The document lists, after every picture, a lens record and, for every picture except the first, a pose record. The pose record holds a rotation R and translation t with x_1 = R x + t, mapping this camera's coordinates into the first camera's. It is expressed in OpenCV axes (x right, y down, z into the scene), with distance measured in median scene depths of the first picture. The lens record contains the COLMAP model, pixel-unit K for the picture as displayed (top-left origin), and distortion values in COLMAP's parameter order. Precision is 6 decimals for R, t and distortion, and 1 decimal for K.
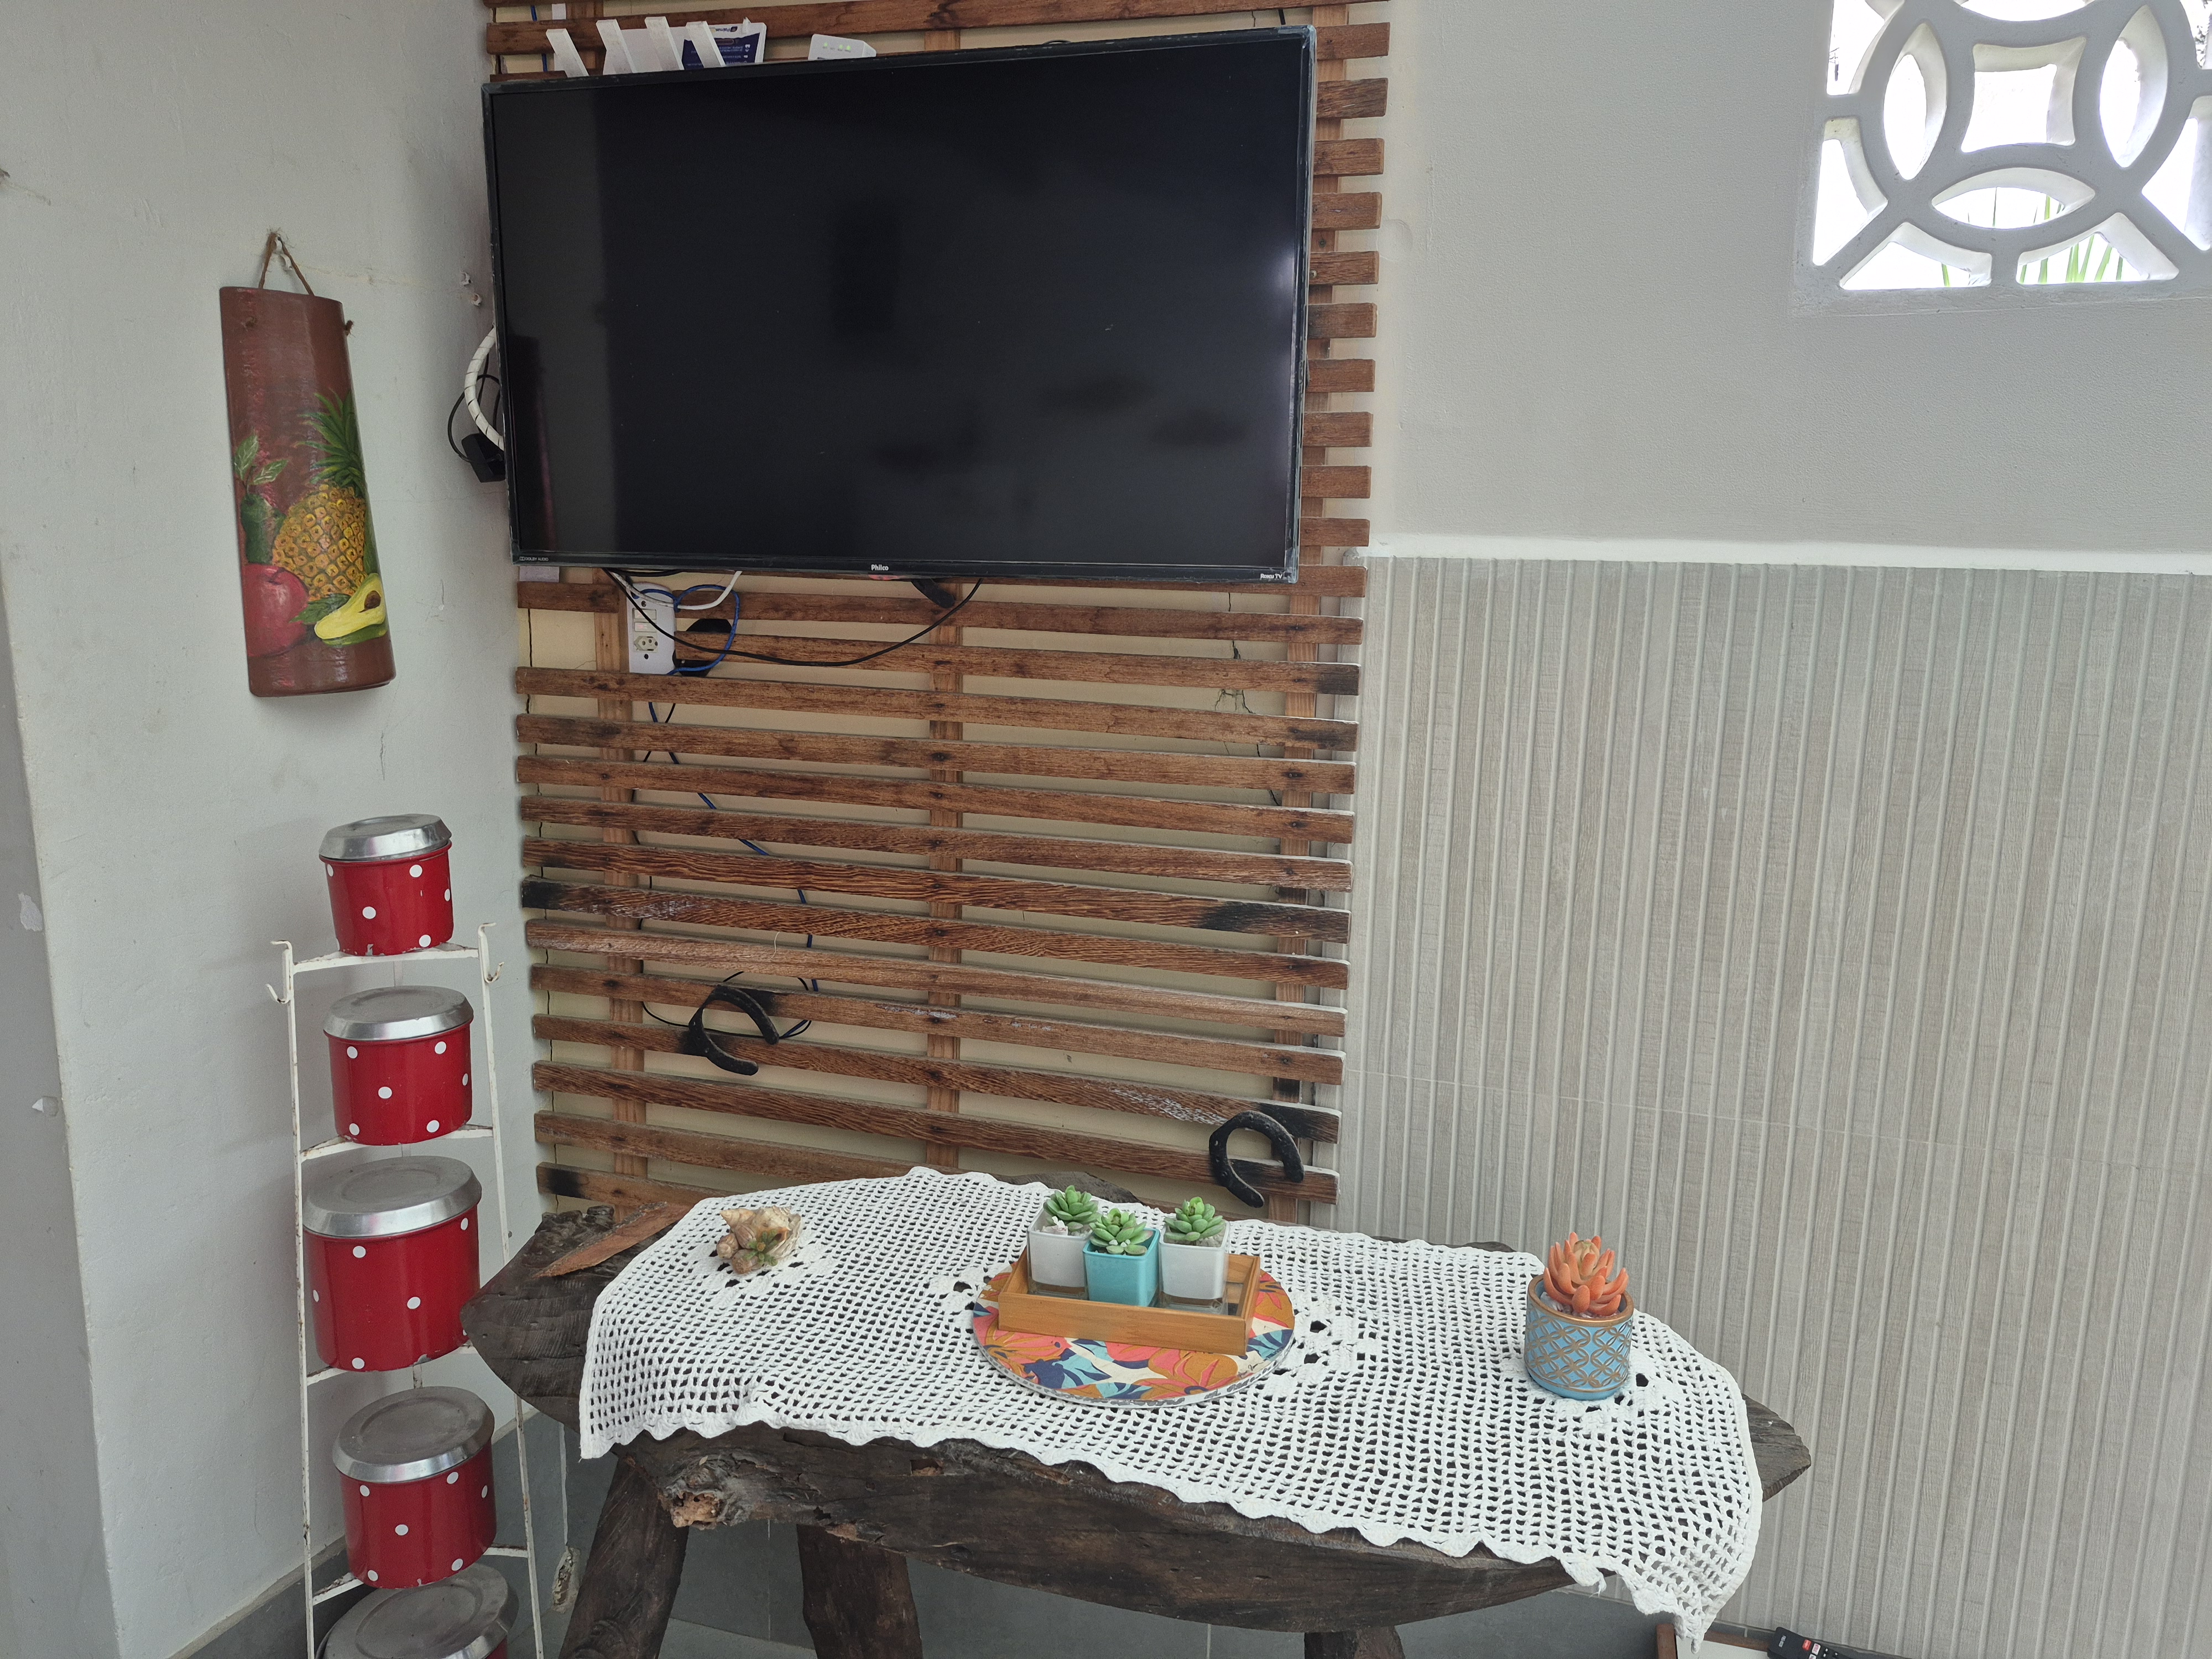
lens RADIAL K [[1535.1, 0, 1143.1], [0, 1535.1, 808.3], [0, 0, 1]] dist [0.122358, -0.204493]
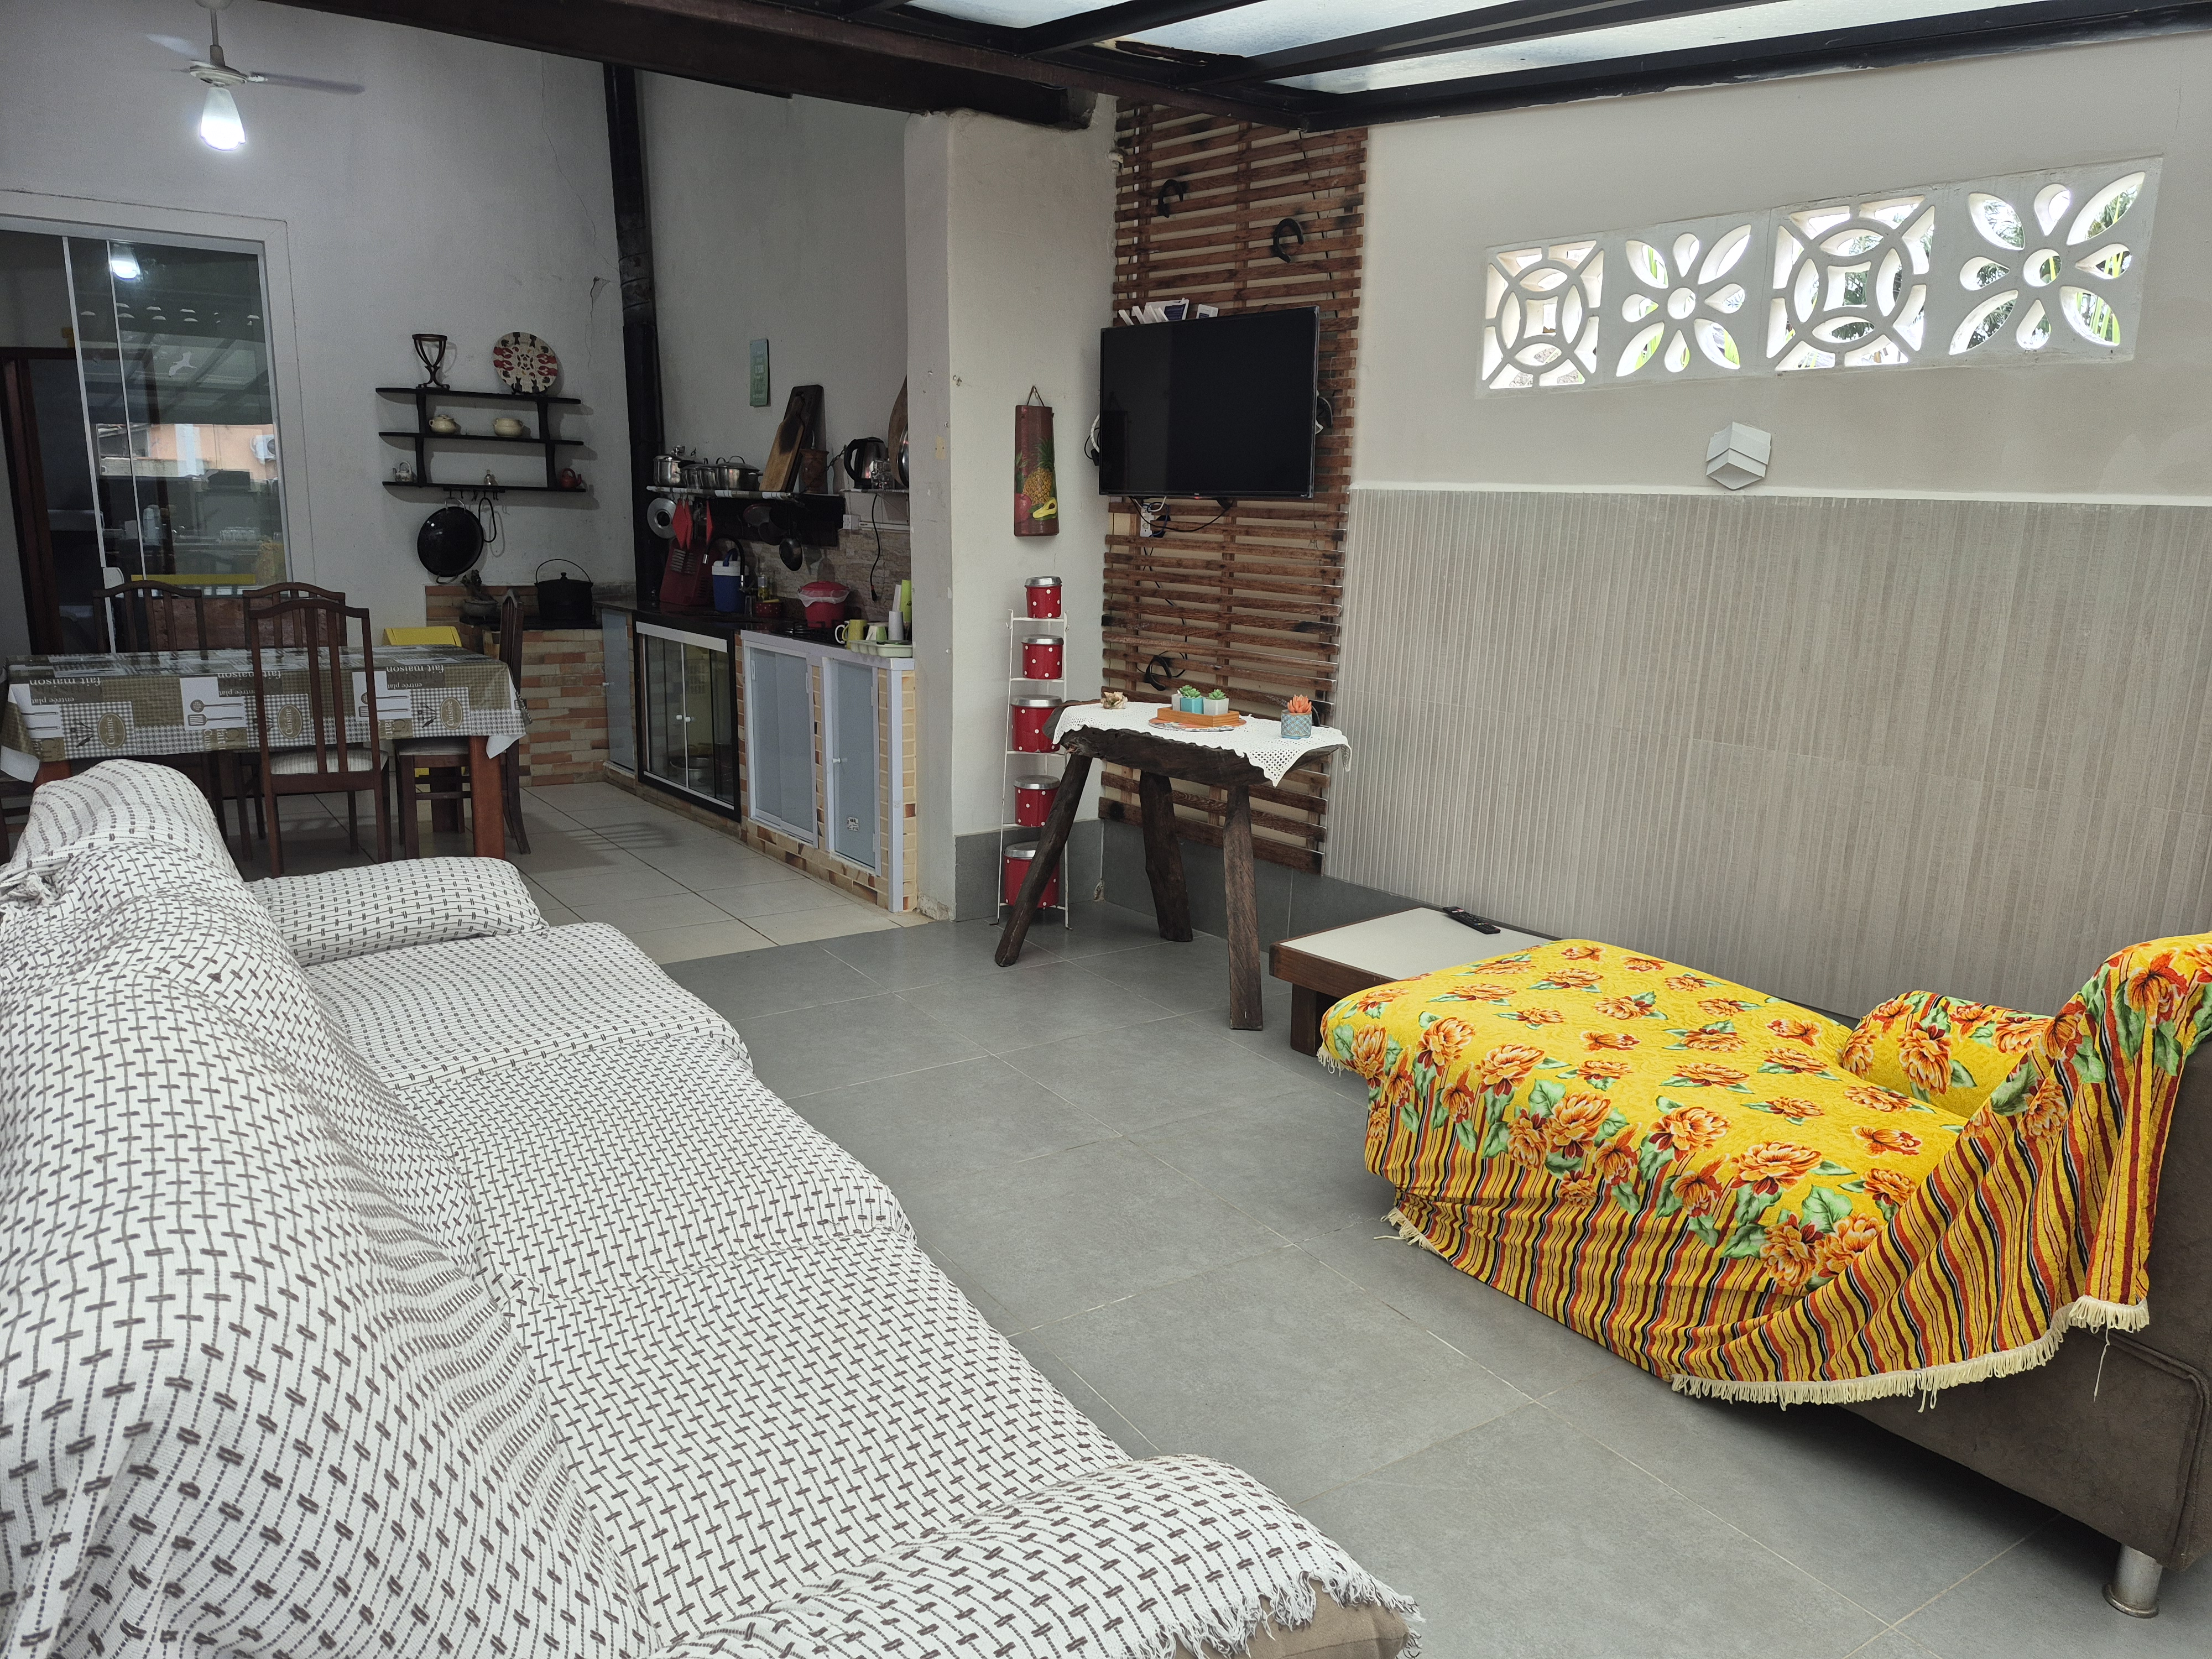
lens RADIAL K [[1620.2, 0, 1068.4], [0, 1620.2, 845.5], [0, 0, 1]] dist [0.141570, -0.156445]
pose [[0.824131, 0.121032, -0.553316, 1.383189], [-0.103597, 0.992633, 0.062826, 0.324077], [0.556844, 0.005545, 0.830599, -1.634362]]
